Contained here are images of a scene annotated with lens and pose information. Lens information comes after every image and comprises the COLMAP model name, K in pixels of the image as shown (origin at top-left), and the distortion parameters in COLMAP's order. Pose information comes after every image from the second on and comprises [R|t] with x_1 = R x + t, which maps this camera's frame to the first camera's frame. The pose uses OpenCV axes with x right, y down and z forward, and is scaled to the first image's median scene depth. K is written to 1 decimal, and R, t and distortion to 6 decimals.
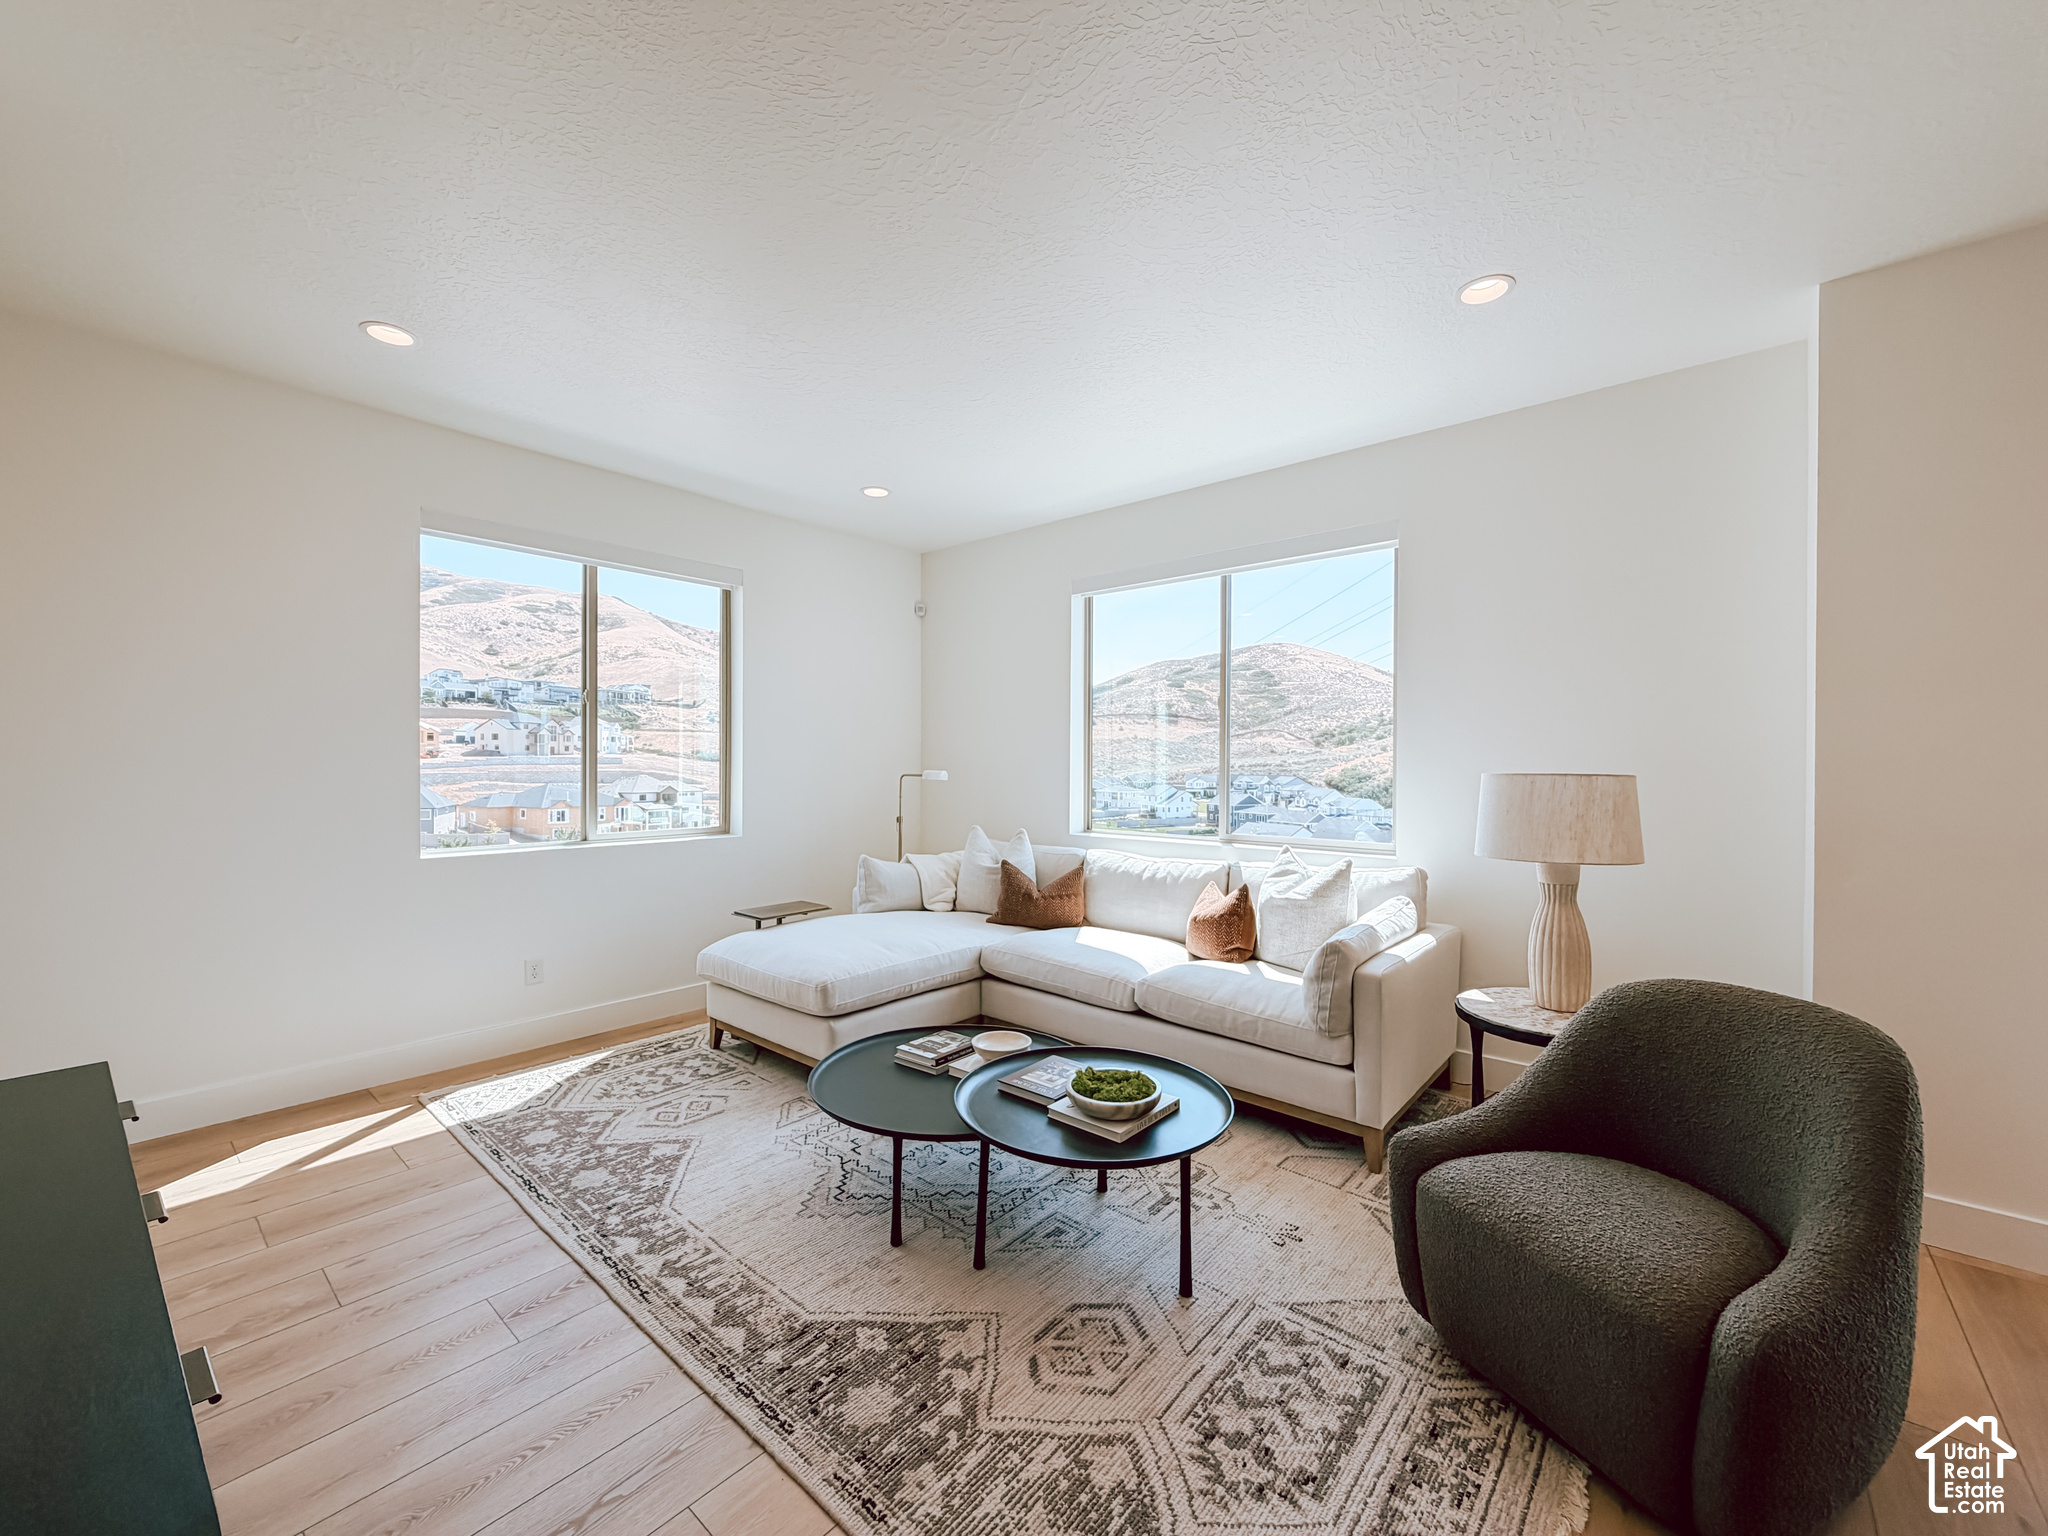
lens RADIAL K [[813.3, 0, 1020.3], [0, 813.3, 766.8], [0, 0, 1]] dist [0.000183, 0.000014]
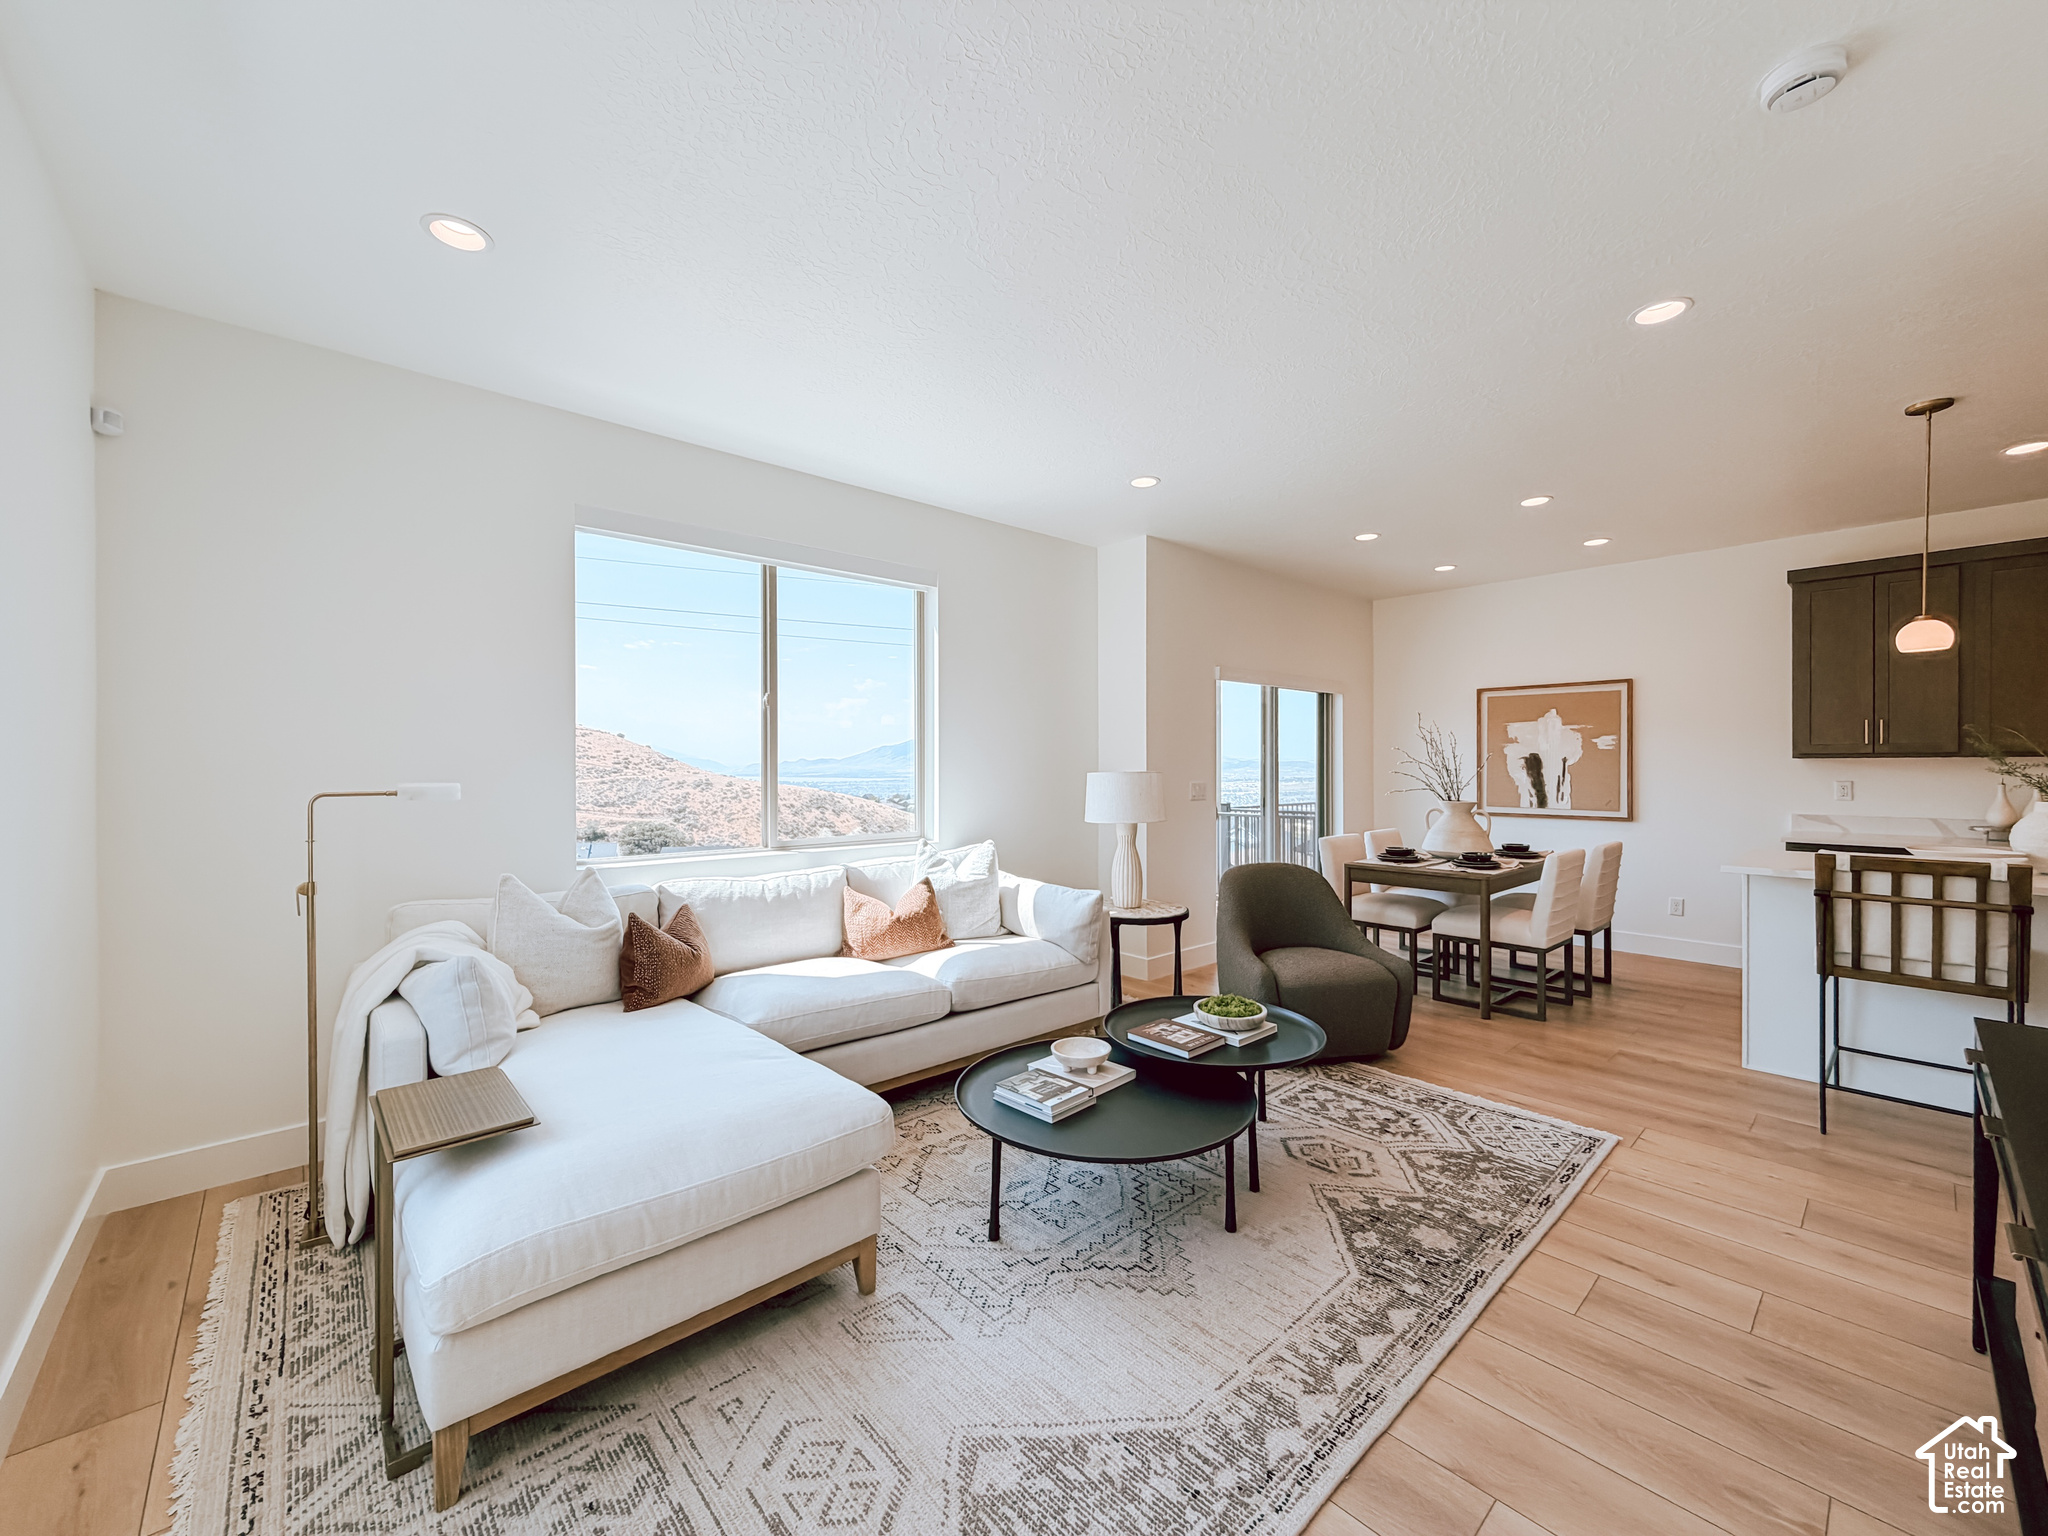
lens RADIAL K [[813.3, 0, 1023.0], [0, 813.3, 765.9], [0, 0, 1]] dist [0.000183, 0.000014]
pose [[0.129193, -0.006092, 0.991601, -1.109305], [0.006493, 0.999965, 0.005298, -0.013372], [-0.991598, 0.005754, 0.129229, 1.028015]]
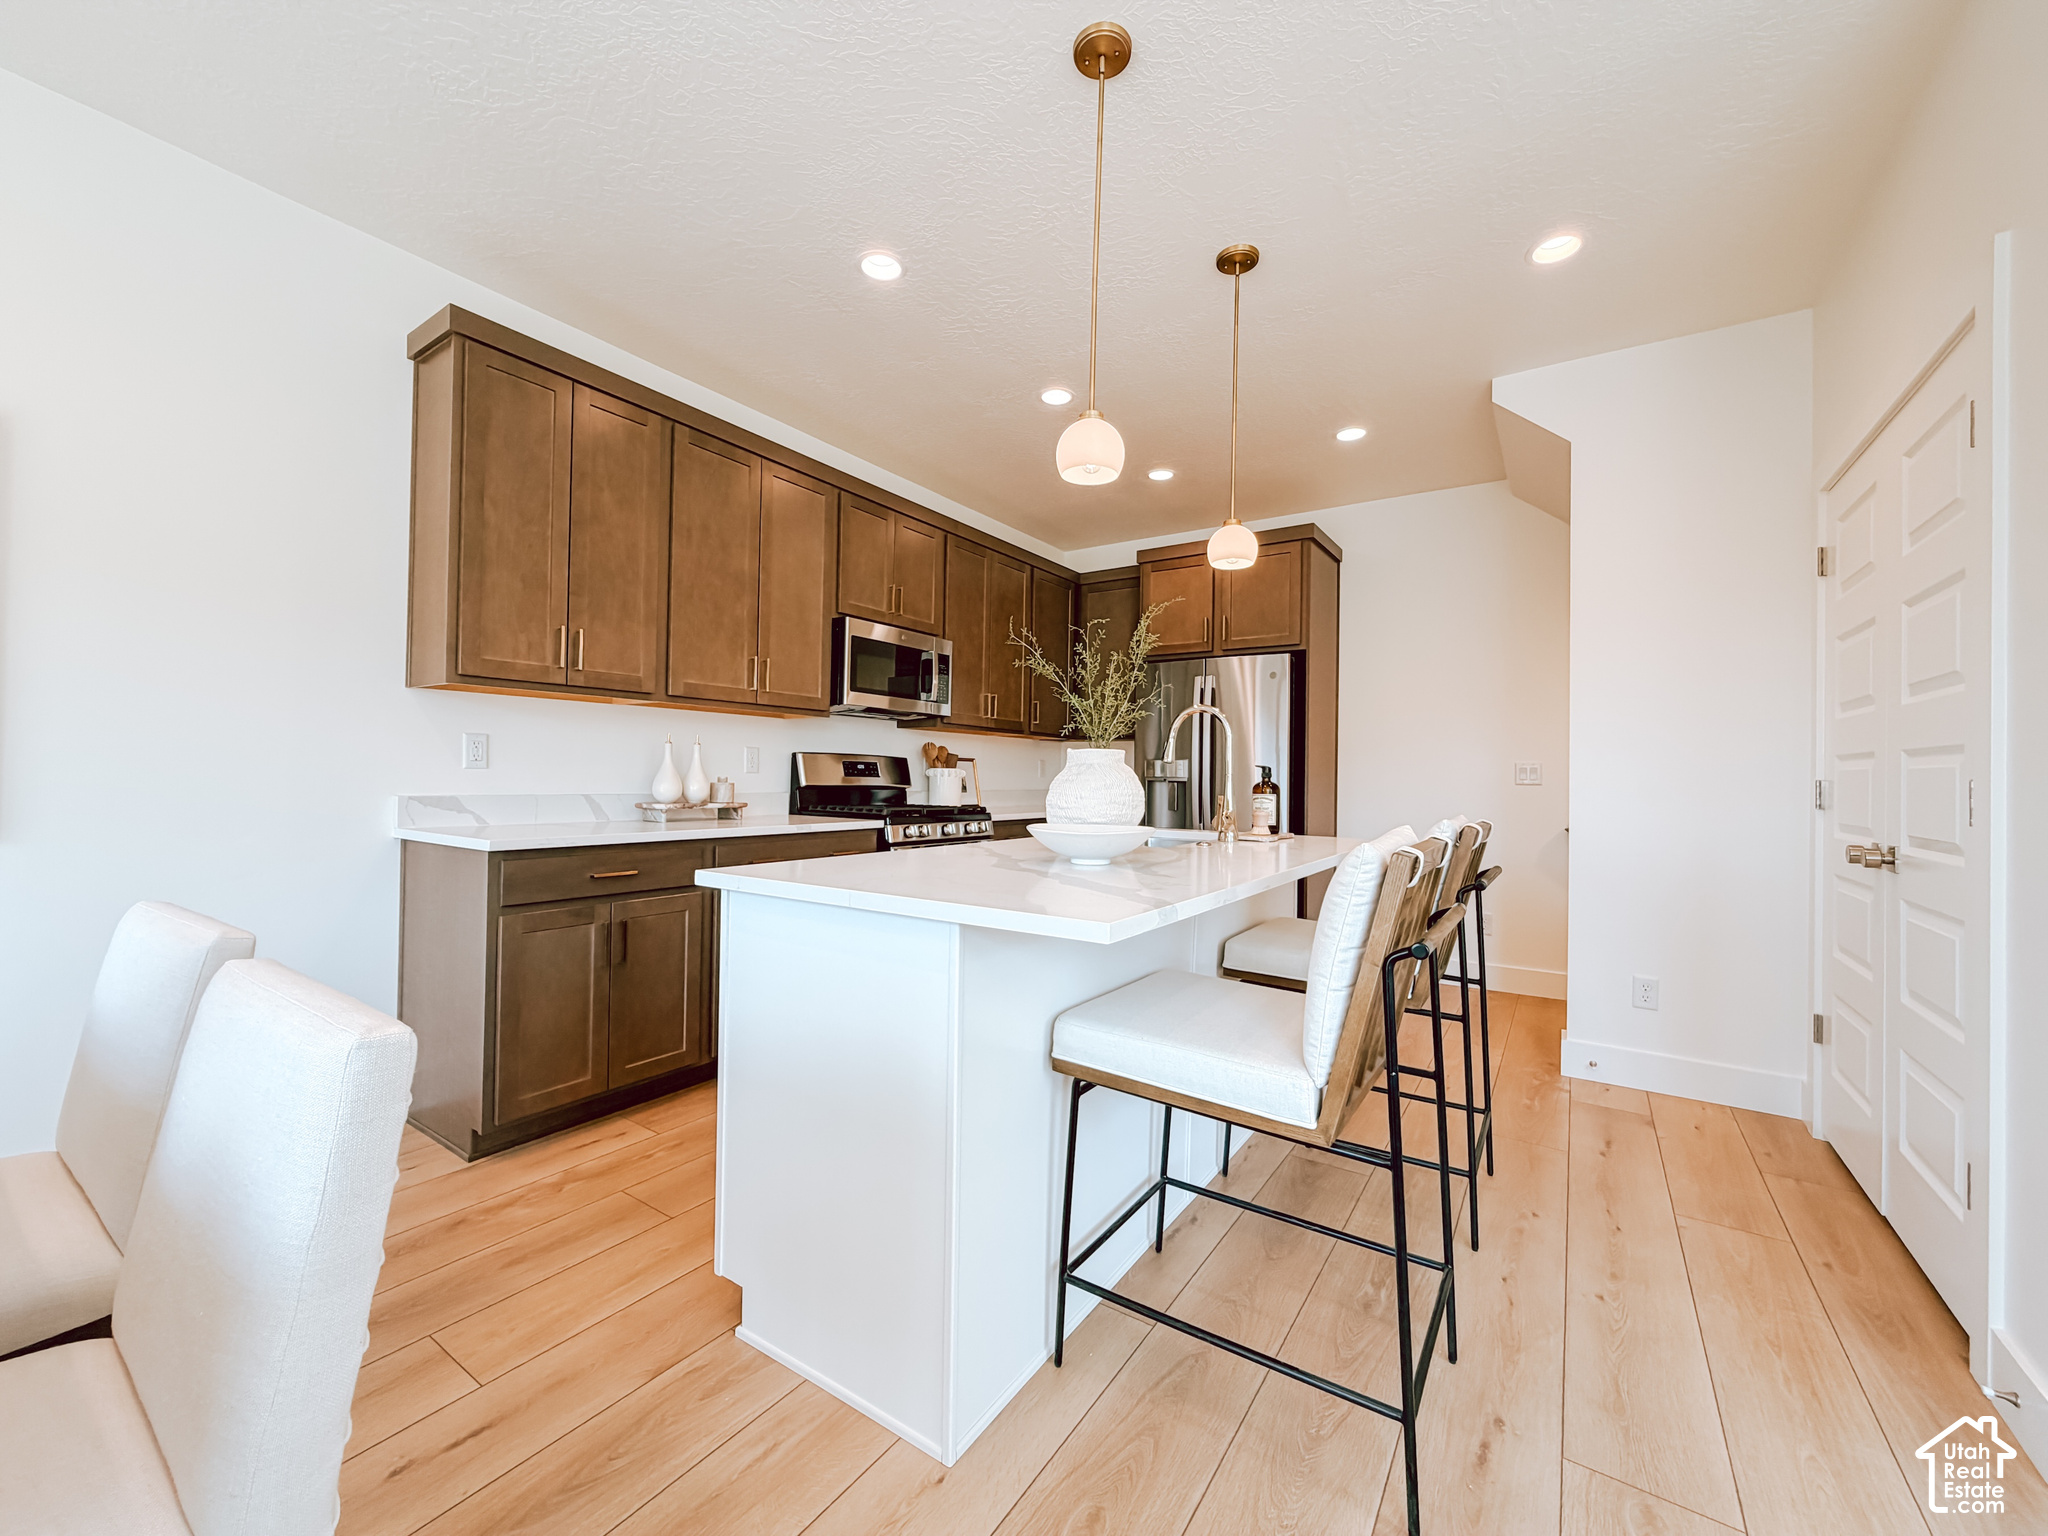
lens RADIAL K [[813.3, 0, 1024.1], [0, 813.3, 764.6], [0, 0, 1]] dist [0.000183, 0.000014]
pose [[-0.994128, -0.020580, -0.106234, 0.513196], [-0.019590, 0.999755, -0.010348, 0.087096], [0.106421, -0.008207, -0.994287, 0.480990]]
